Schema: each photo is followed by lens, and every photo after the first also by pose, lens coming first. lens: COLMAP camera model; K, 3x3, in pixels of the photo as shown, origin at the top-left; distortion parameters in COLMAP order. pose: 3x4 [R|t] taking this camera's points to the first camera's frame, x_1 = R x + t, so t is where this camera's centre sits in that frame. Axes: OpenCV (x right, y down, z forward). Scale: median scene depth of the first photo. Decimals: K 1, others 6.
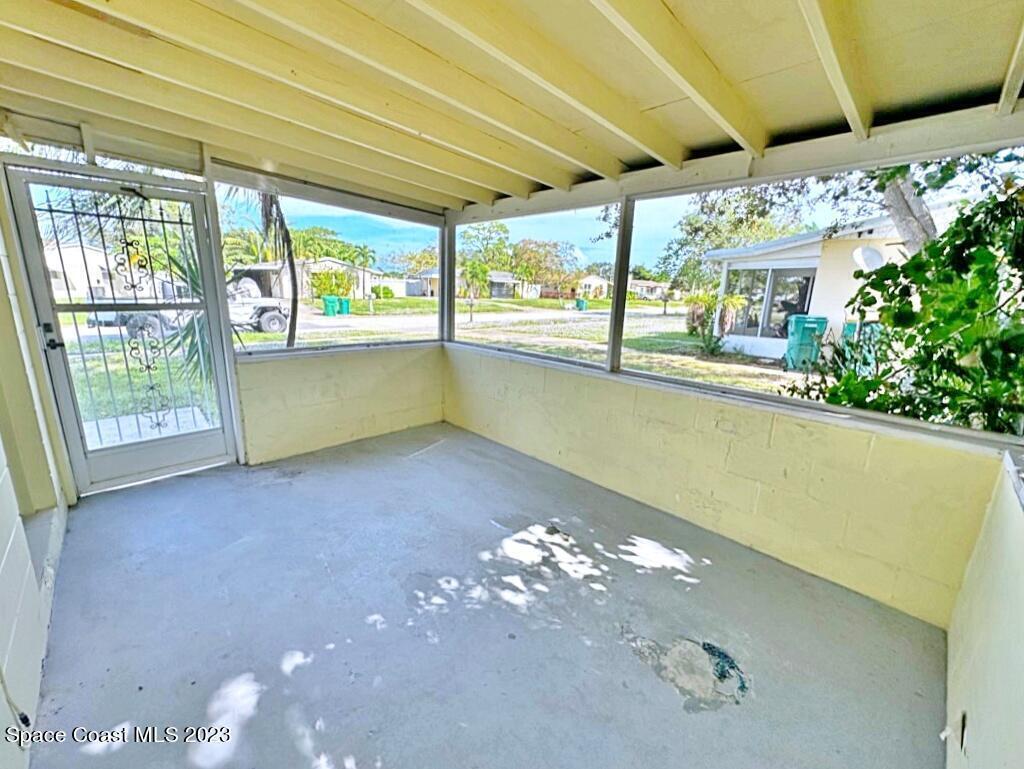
lens RADIAL K [[416.3, 0, 502.7], [0, 416.3, 383.8], [0, 0, 1]] dist [-0.003447, -0.000199]
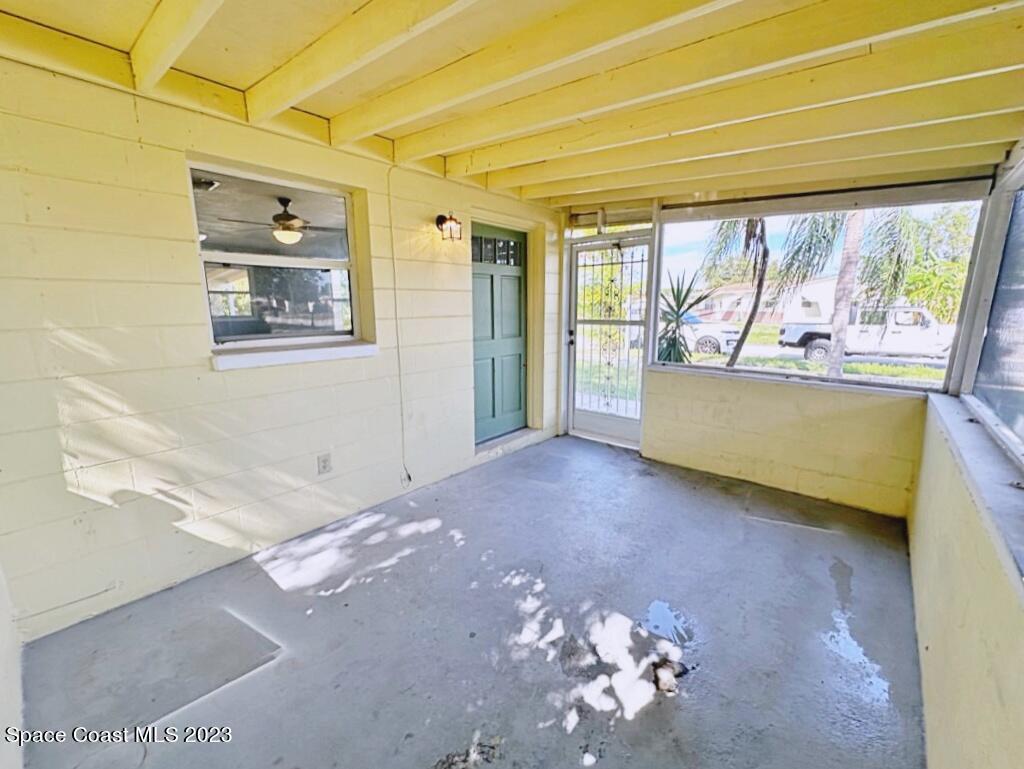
lens RADIAL K [[416.3, 0, 502.7], [0, 416.3, 383.8], [0, 0, 1]] dist [-0.003447, -0.000199]
pose [[0.091506, 0.158823, -0.983057, 0.528598], [-0.217957, 0.966457, 0.135853, -0.083866], [0.971659, 0.201833, 0.123053, 0.446752]]
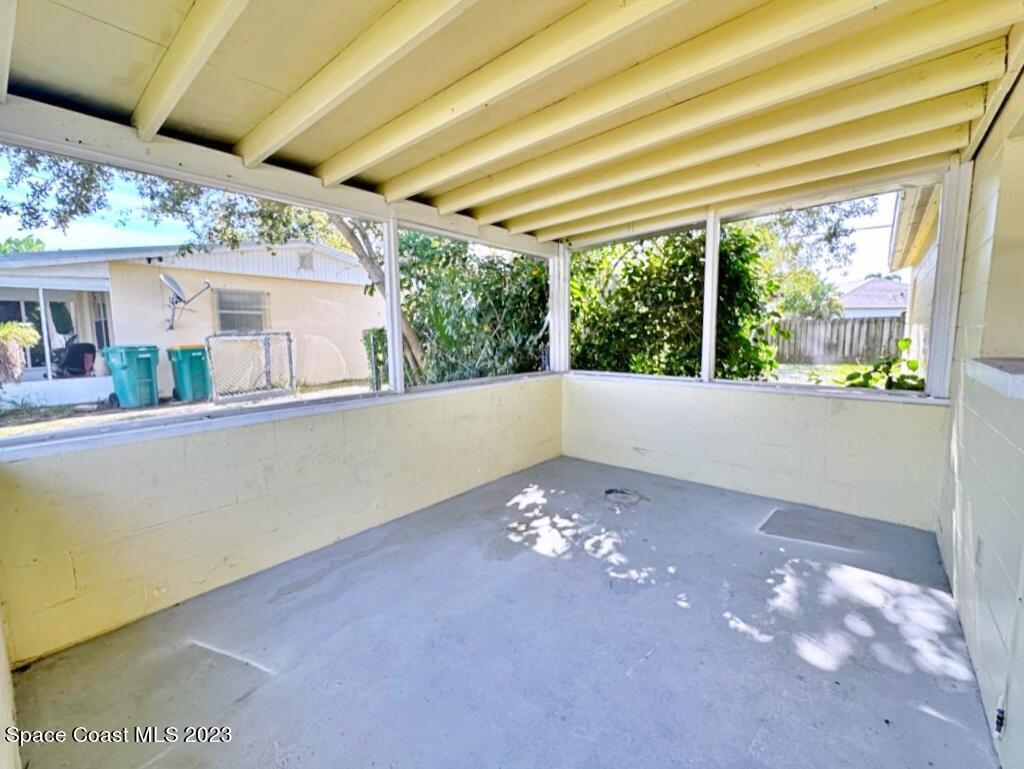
lens RADIAL K [[457.0, 0, 512.0], [0, 457.0, 384.5], [0, 0, 1]] dist [0.010761, 0.000364]
pose [[-0.141945, -0.136459, 0.980424, -0.786006], [0.221538, 0.960949, 0.165823, -0.162288], [-0.964766, 0.240739, -0.106171, 0.824650]]
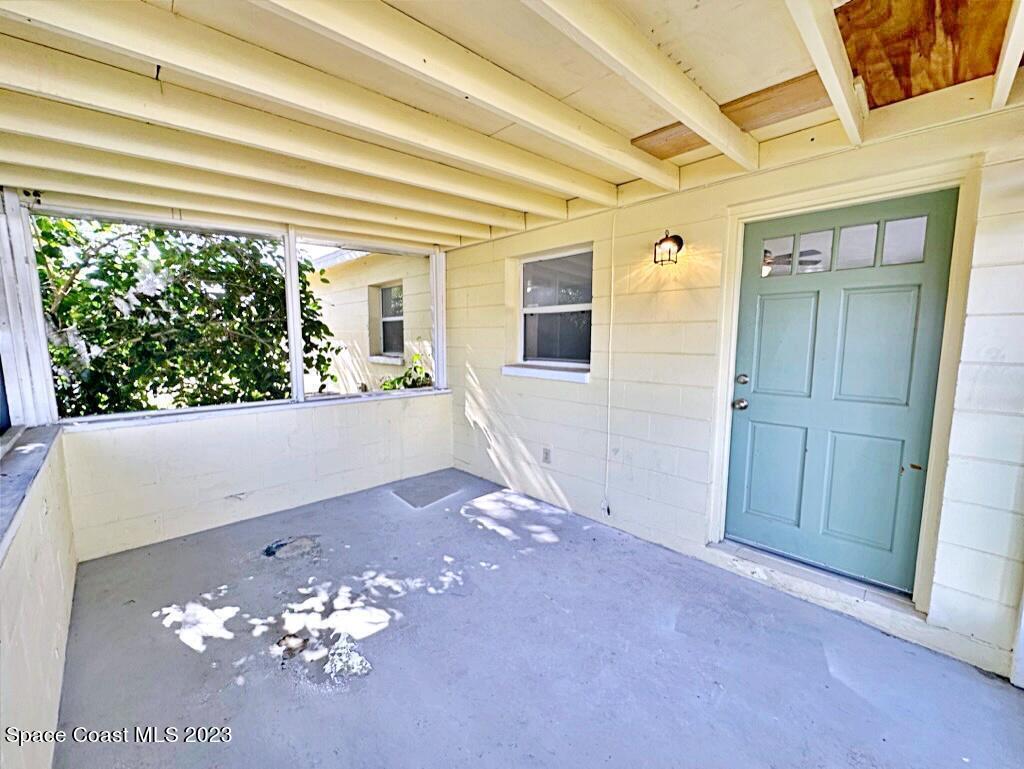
lens RADIAL K [[407.7, 0, 520.9], [0, 407.7, 384.9], [0, 0, 1]] dist [0.003226, -0.000042]
pose [[-0.997889, -0.030487, -0.057339, -0.182239], [-0.047648, 0.943645, 0.327512, -0.278197], [0.044123, 0.329553, -0.943105, 1.226412]]
